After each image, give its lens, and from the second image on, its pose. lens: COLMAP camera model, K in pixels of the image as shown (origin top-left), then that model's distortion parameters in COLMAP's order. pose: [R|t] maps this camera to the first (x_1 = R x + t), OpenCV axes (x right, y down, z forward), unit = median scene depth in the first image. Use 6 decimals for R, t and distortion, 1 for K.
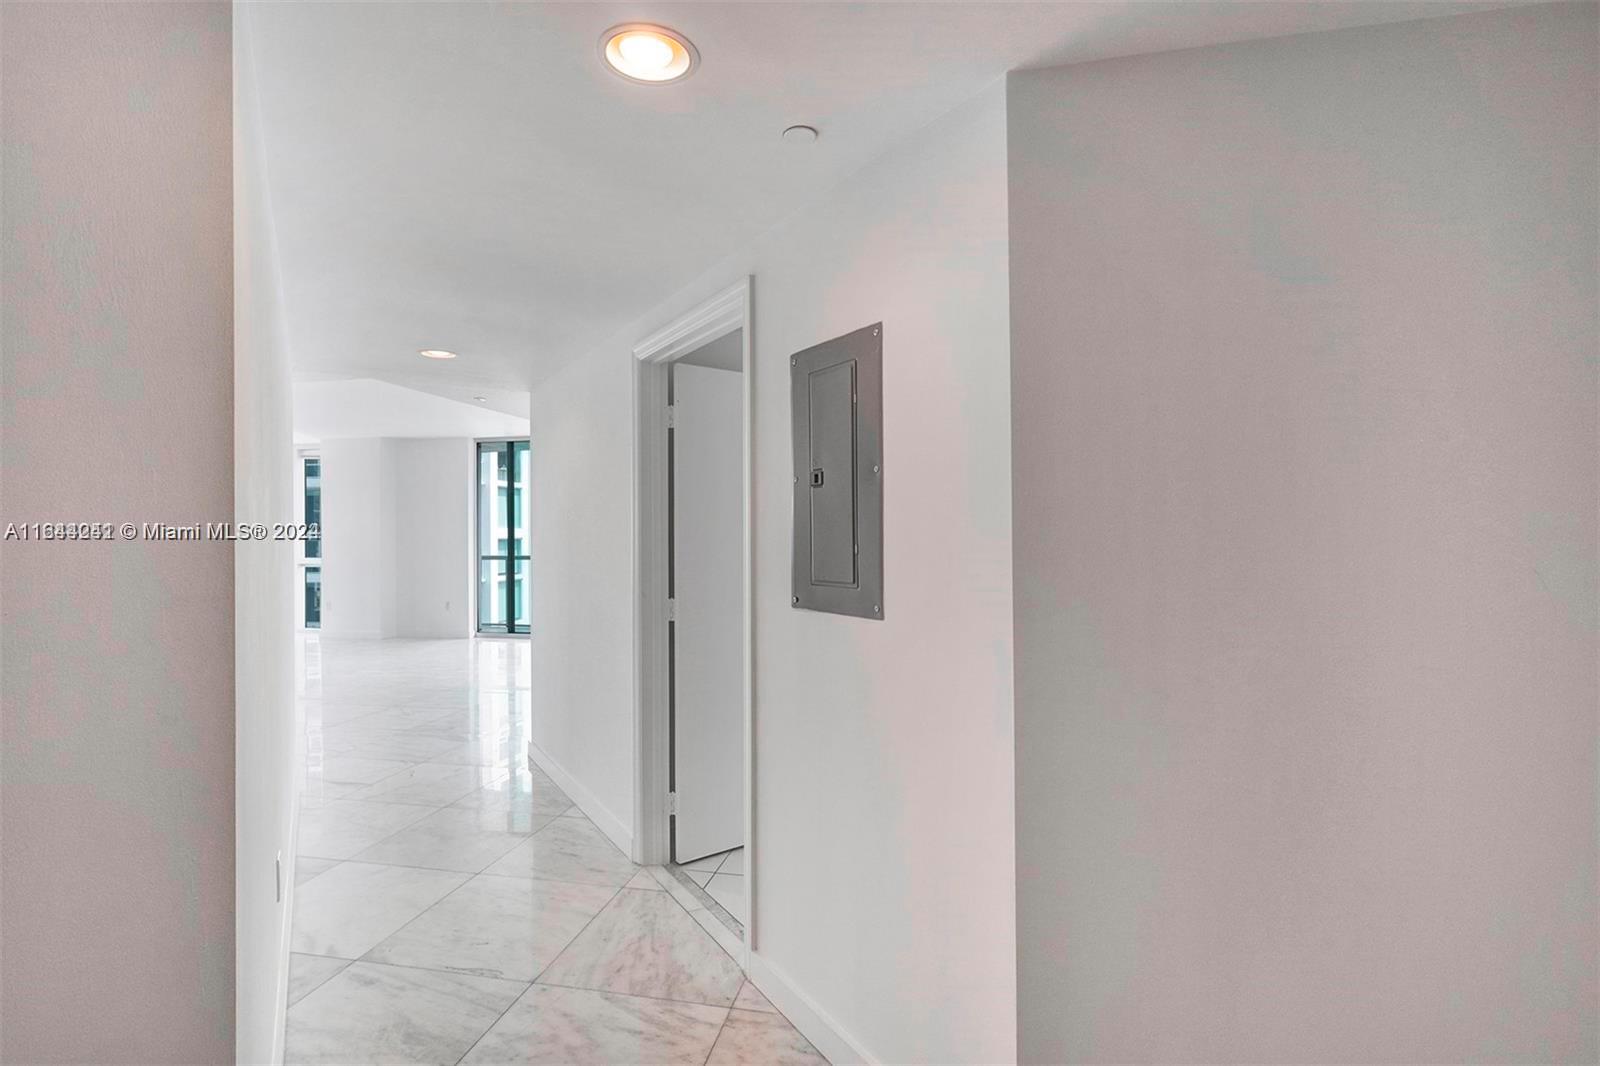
lens RADIAL K [[748.1, 0, 800.0], [0, 748.1, 533.0], [0, 0, 1]] dist [0.001572, 0.000095]
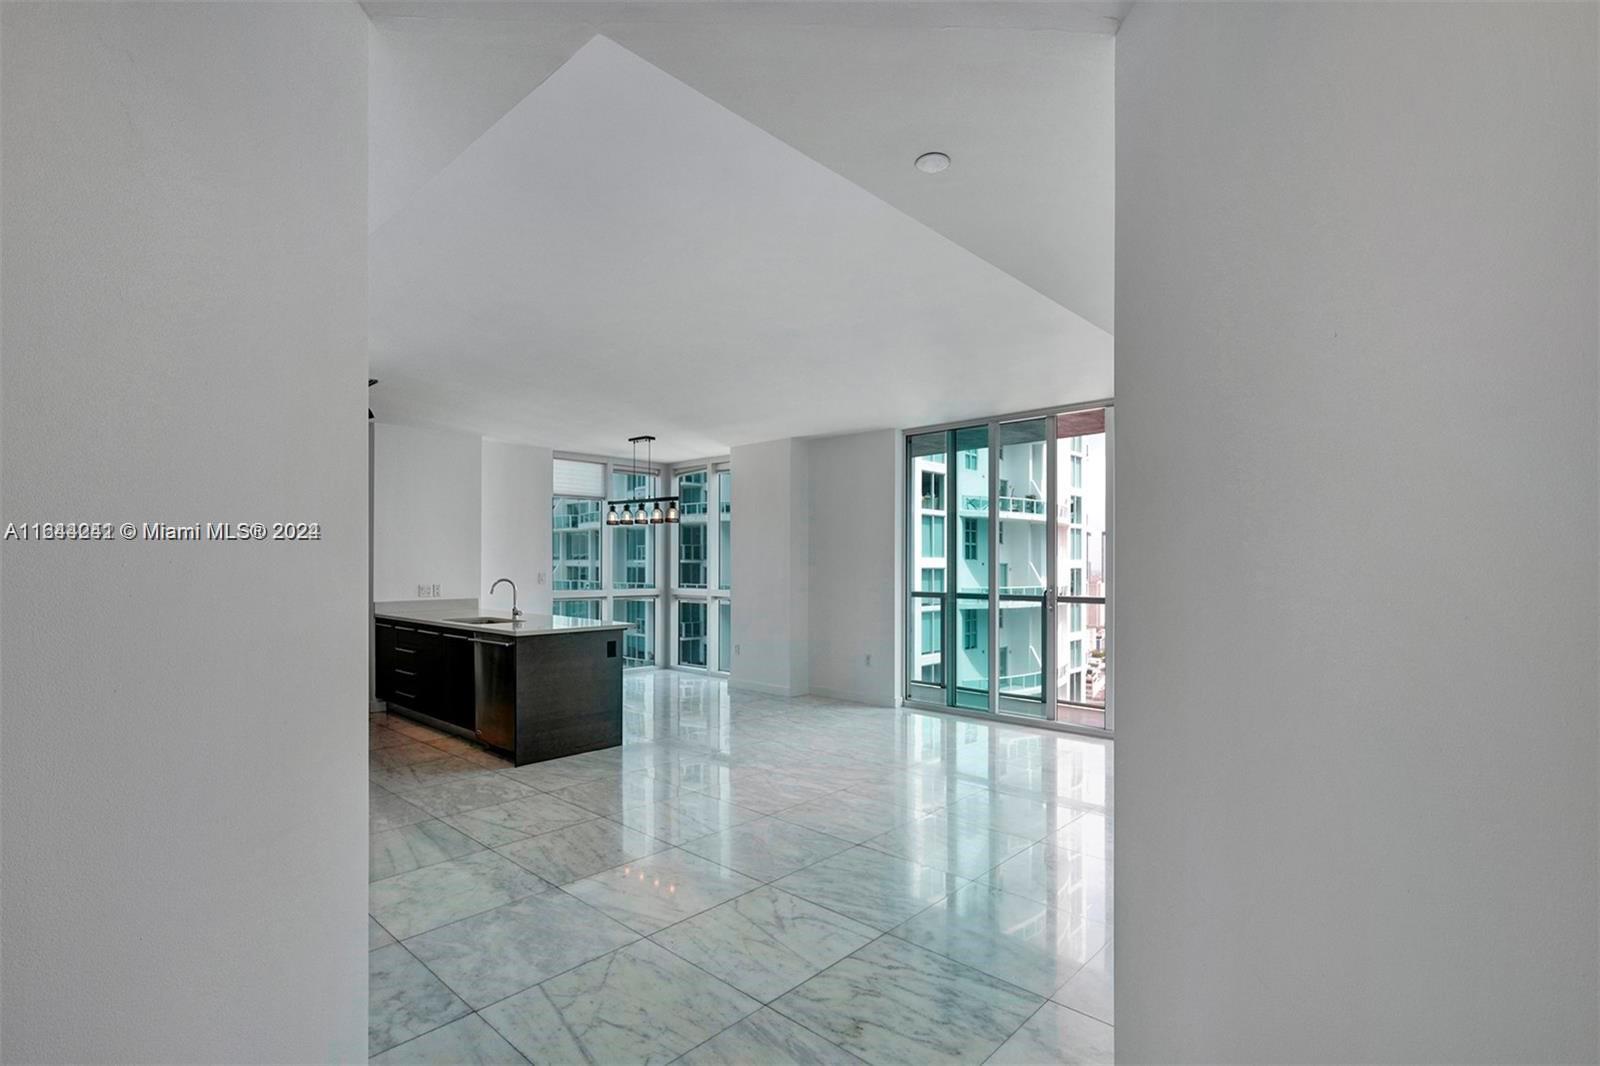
lens RADIAL K [[748.1, 0, 800.0], [0, 748.1, 533.0], [0, 0, 1]] dist [0.001572, 0.000095]
pose [[0.855614, -0.009520, -0.517526, -0.144874], [-0.009982, 0.999341, -0.034886, -0.002145], [0.517518, 0.035015, 0.854956, 0.328513]]
